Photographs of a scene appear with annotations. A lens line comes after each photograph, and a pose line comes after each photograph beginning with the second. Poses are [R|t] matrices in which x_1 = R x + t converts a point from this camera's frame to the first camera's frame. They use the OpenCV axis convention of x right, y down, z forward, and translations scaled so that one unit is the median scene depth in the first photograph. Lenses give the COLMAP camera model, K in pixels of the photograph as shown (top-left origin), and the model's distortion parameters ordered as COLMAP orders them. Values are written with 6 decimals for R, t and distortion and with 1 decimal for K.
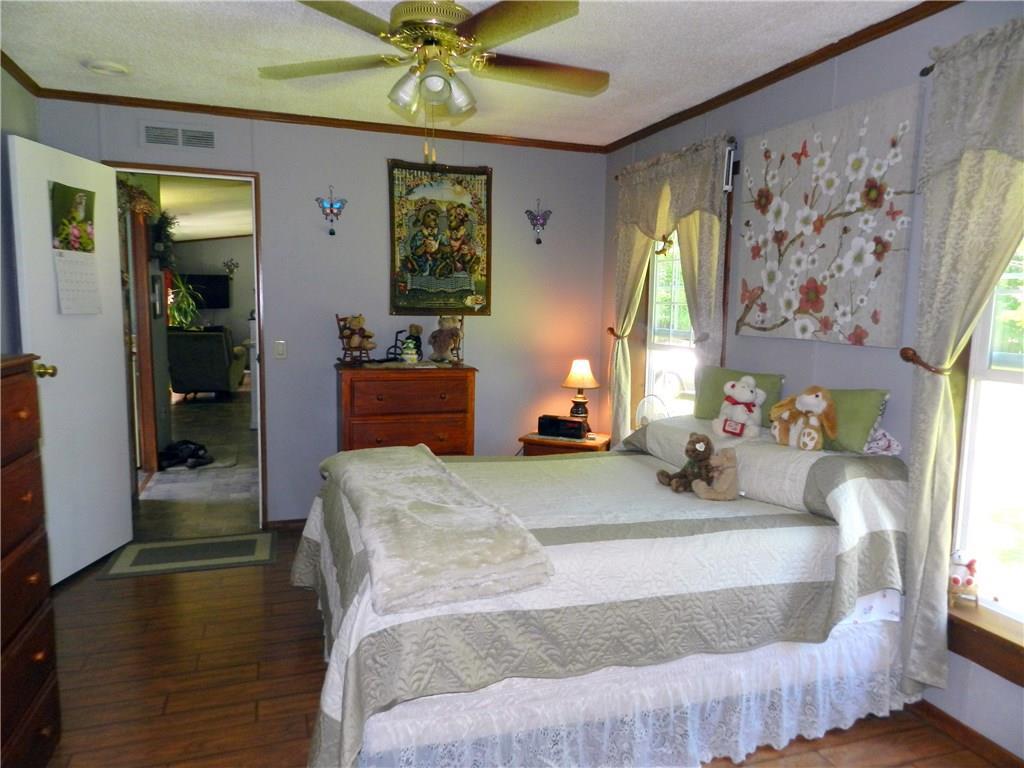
lens RADIAL K [[686.8, 0, 512.0], [0, 686.8, 384.0], [0, 0, 1]] dist [0.009841, -0.002074]
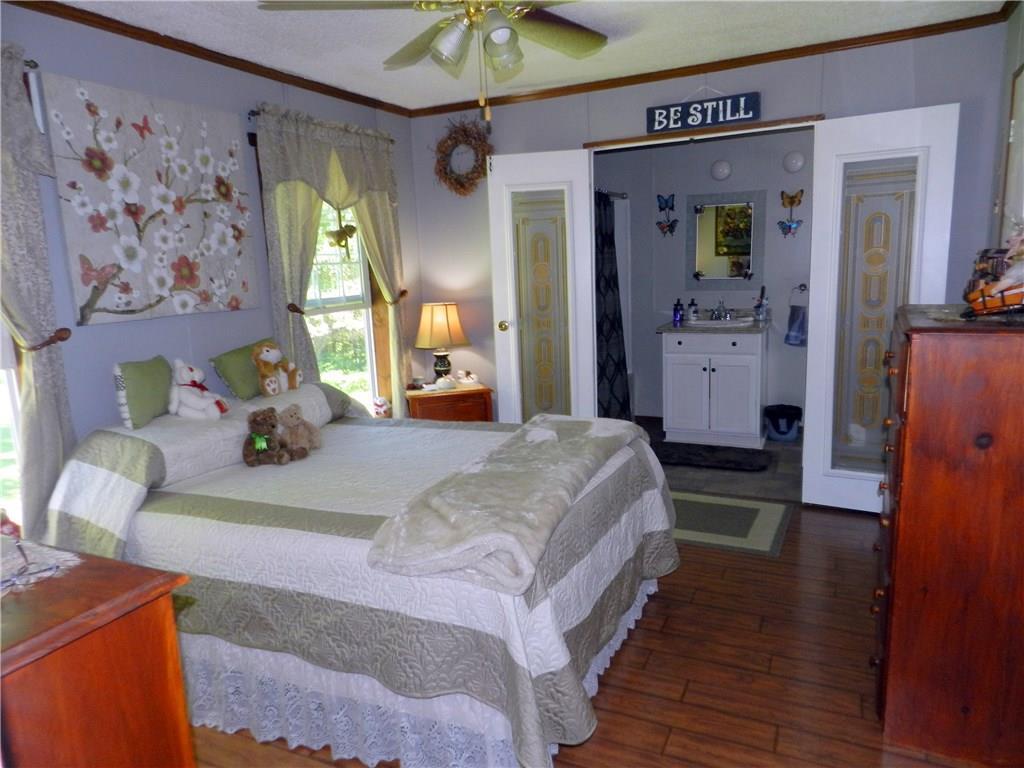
lens RADIAL K [[686.8, 0, 512.0], [0, 686.8, 384.0], [0, 0, 1]] dist [0.009841, -0.002074]
pose [[-0.714010, -0.113238, 0.690917, -0.682577], [0.110893, 0.956086, 0.271297, -0.196013], [-0.691297, 0.270327, -0.670098, 1.411402]]
